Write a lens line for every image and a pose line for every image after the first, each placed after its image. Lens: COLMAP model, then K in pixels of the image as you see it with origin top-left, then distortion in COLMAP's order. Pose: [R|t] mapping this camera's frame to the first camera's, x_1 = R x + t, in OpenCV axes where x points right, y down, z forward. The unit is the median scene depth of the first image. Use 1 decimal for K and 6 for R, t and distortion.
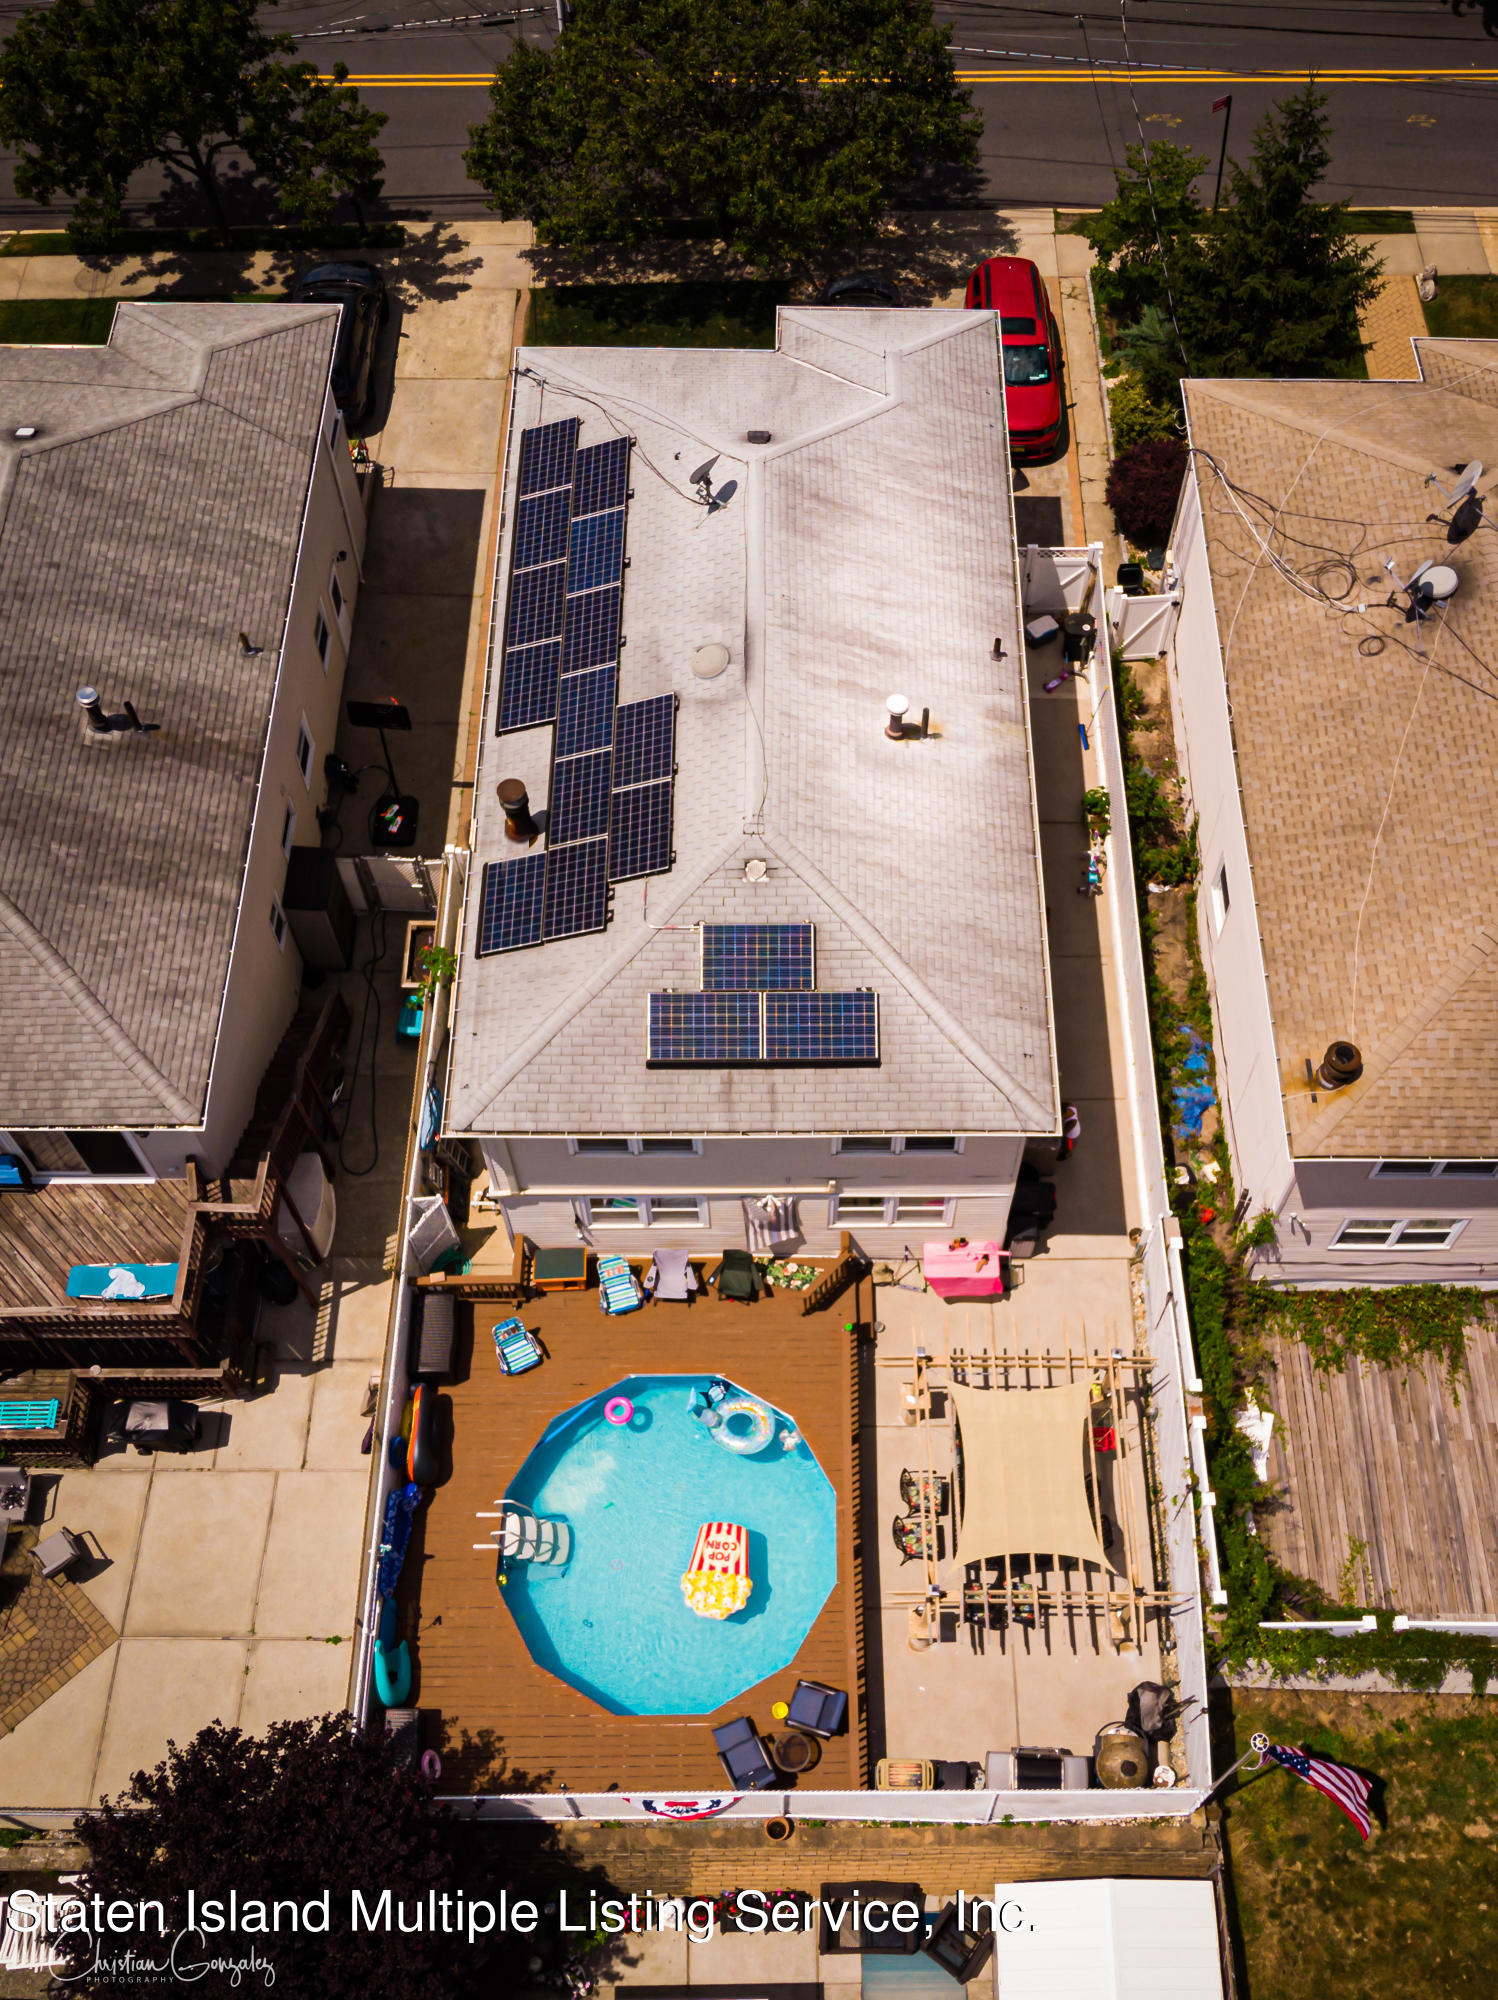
lens RADIAL K [[1926.4, 0, 860.1], [0, 1926.4, 1000.8], [0, 0, 1]] dist [0.110120, -0.296514]
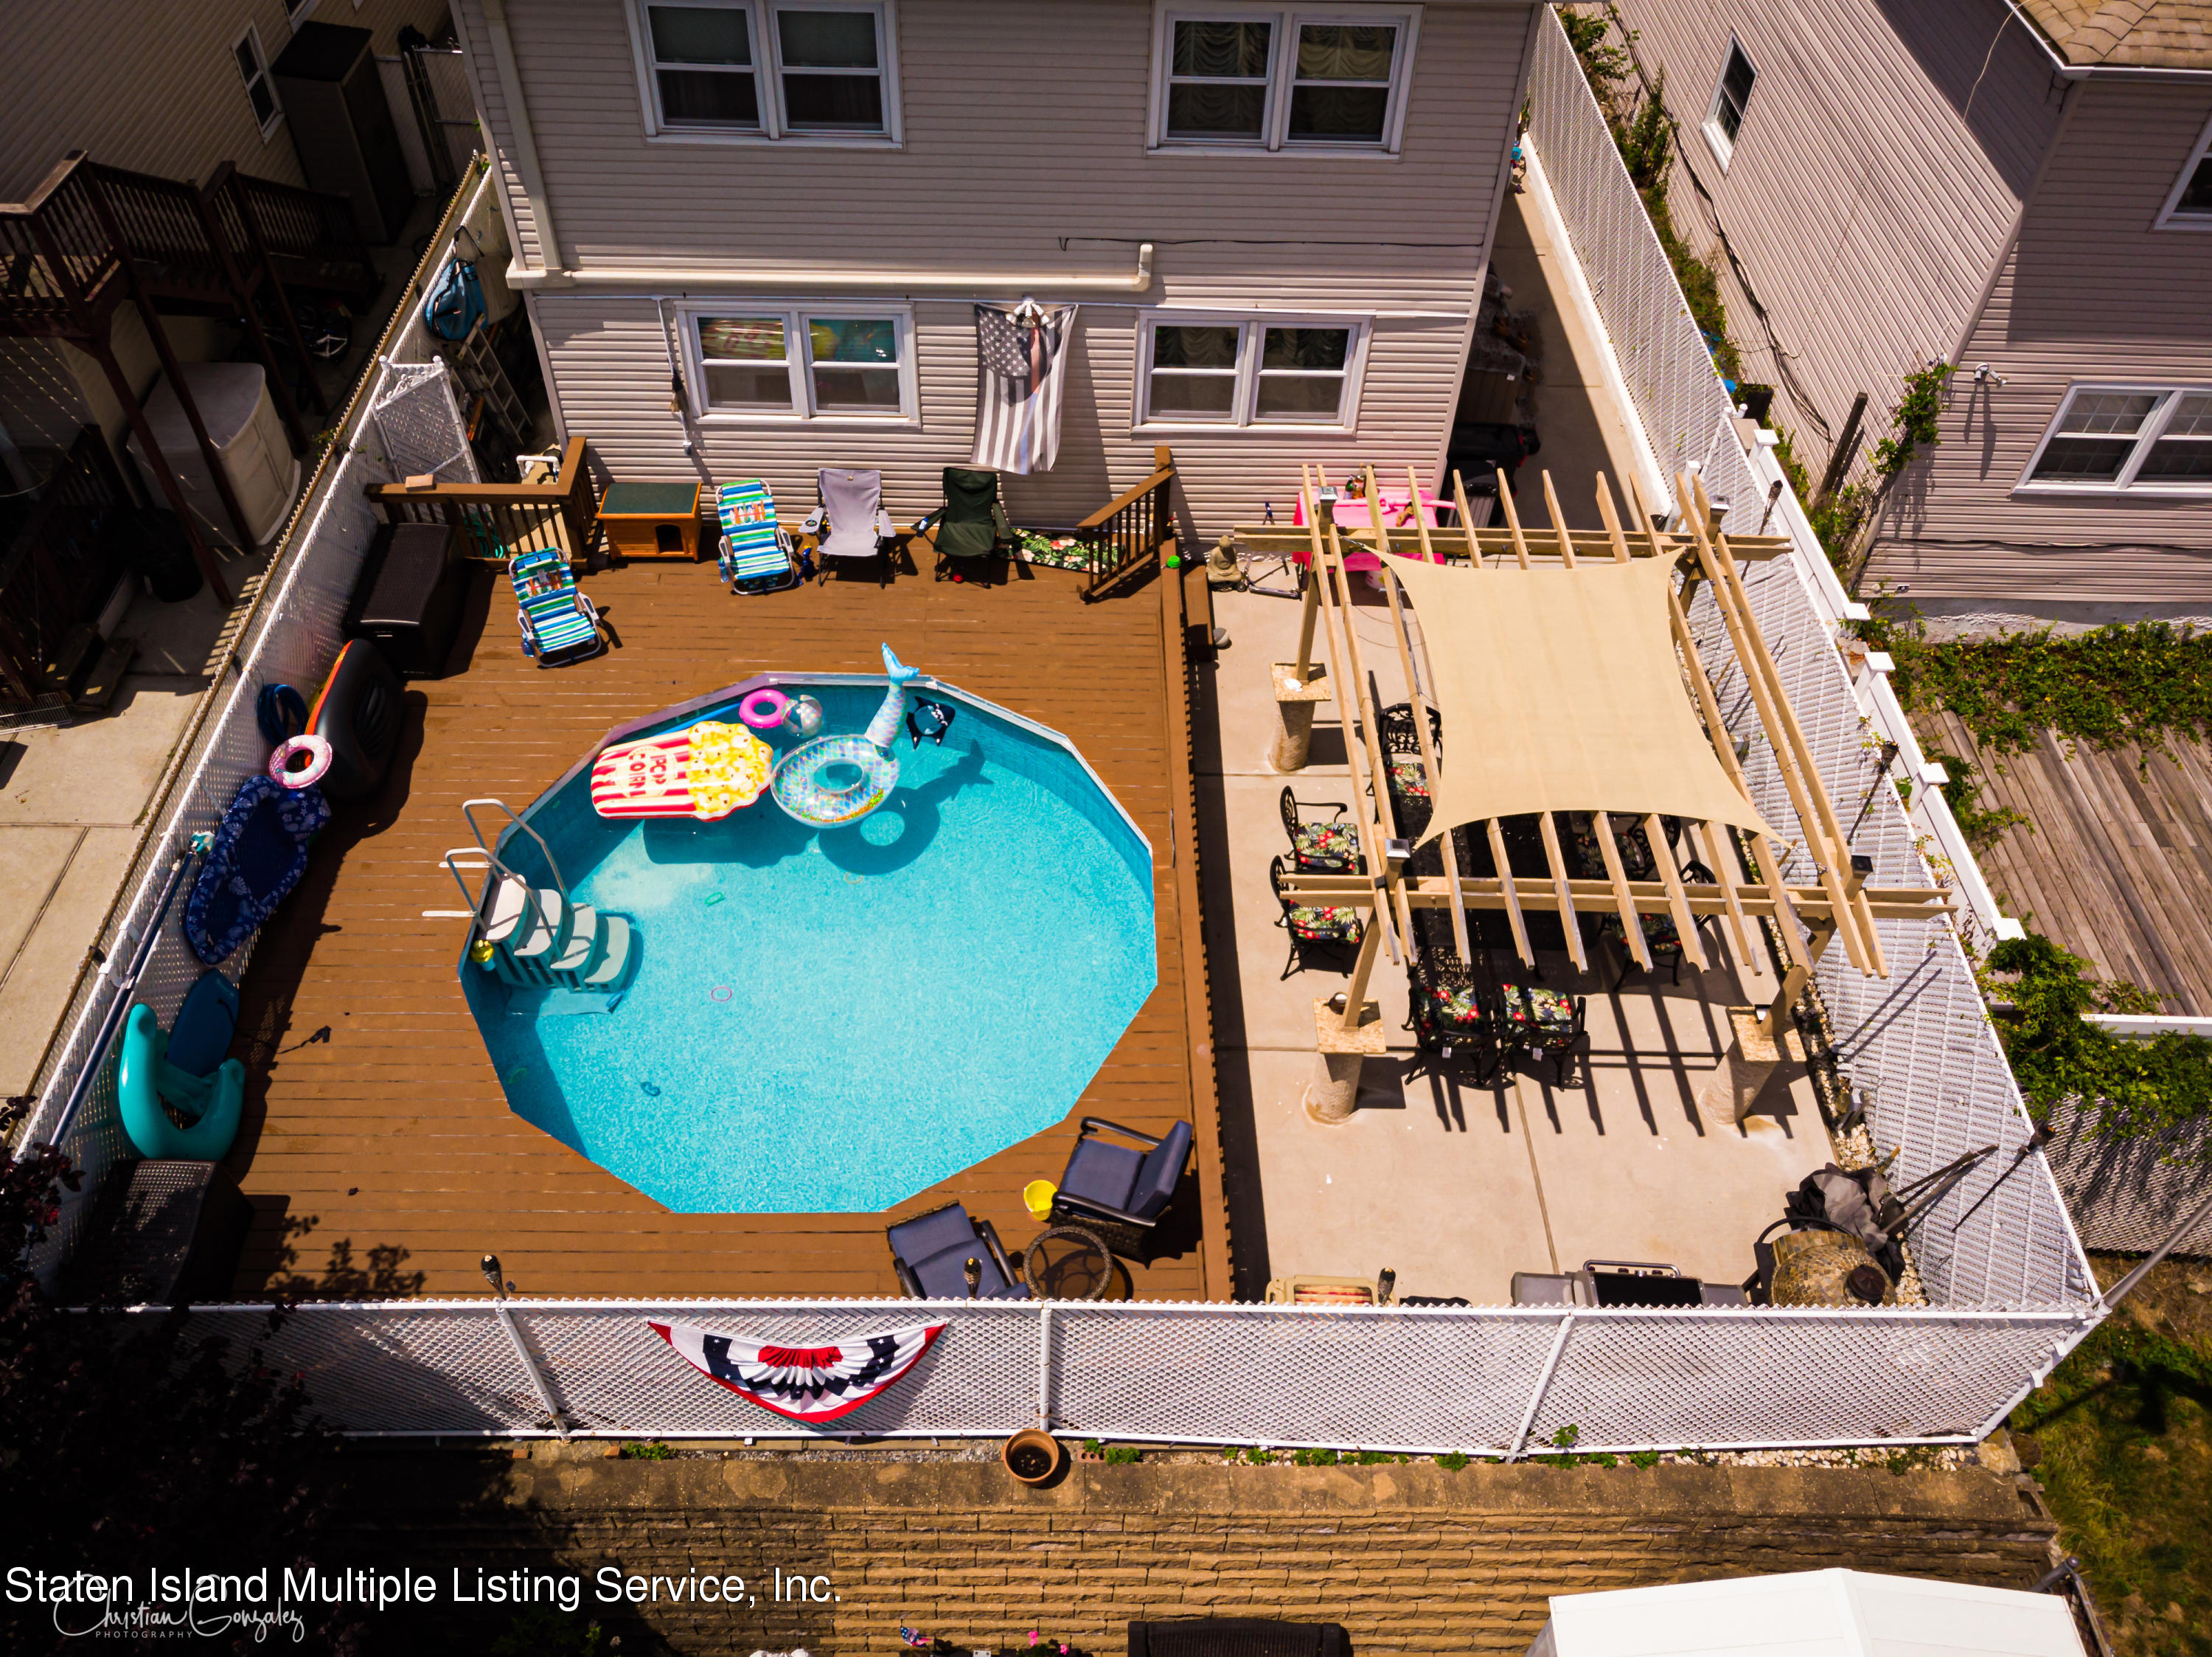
lens RADIAL K [[1647.3, 0, 1106.0], [0, 1647.3, 828.5], [0, 0, 1]] dist [0.005722, 0.003474]
pose [[0.999996, 0.002928, -0.000524, -0.024752], [-0.002974, 0.980546, -0.196264, 0.339591], [-0.000061, 0.196265, 0.980551, 0.580967]]
